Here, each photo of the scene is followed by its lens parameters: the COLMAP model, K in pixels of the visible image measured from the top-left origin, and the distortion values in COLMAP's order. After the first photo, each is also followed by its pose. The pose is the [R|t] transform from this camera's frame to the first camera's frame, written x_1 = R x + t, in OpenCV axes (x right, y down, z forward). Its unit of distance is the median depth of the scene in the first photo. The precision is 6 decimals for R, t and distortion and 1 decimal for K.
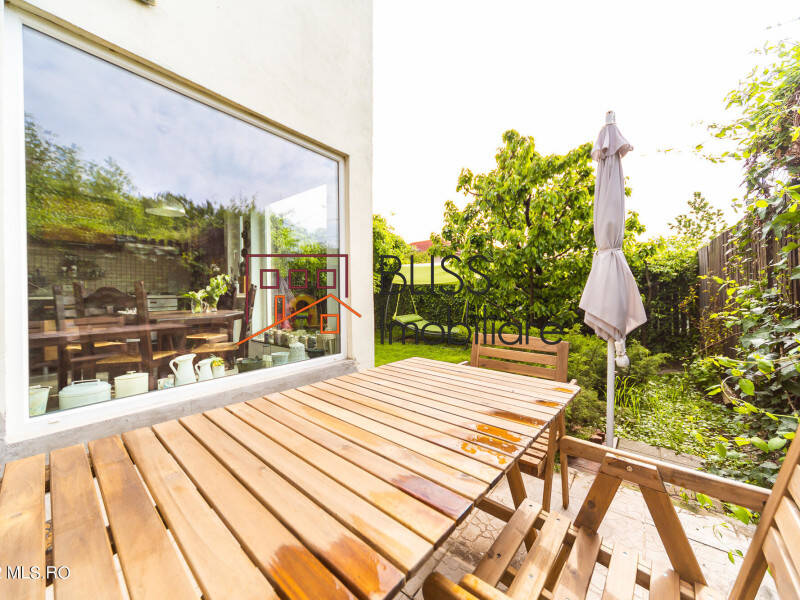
lens RADIAL K [[293.8, 0, 400.0], [0, 293.8, 300.0], [0, 0, 1]] dist [0.008539, -0.000069]
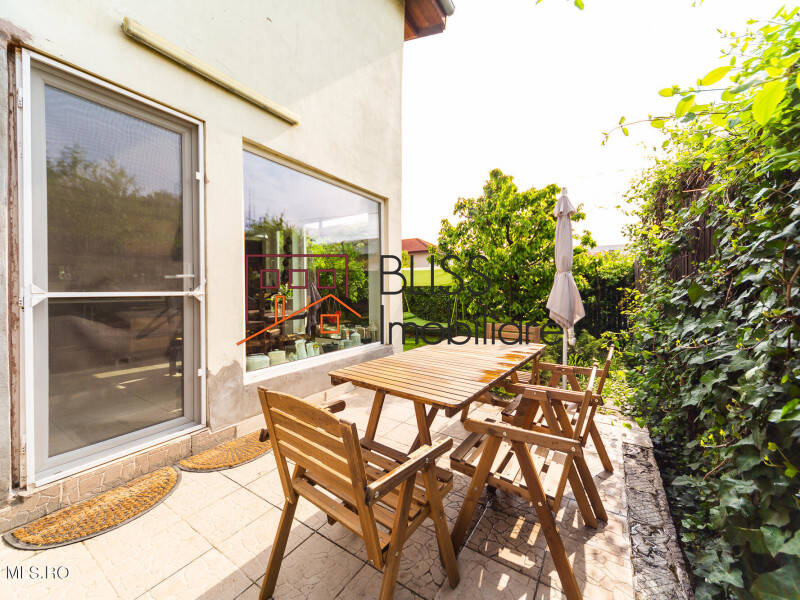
lens RADIAL K [[286.7, 0, 400.0], [0, 286.7, 300.0], [0, 0, 1]] dist [-0.000441, 0.000002]
pose [[0.997405, -0.001448, 0.071977, -0.140673], [0.000896, 0.999970, 0.007695, -0.014247], [-0.071986, -0.007610, 0.997377, -0.235097]]
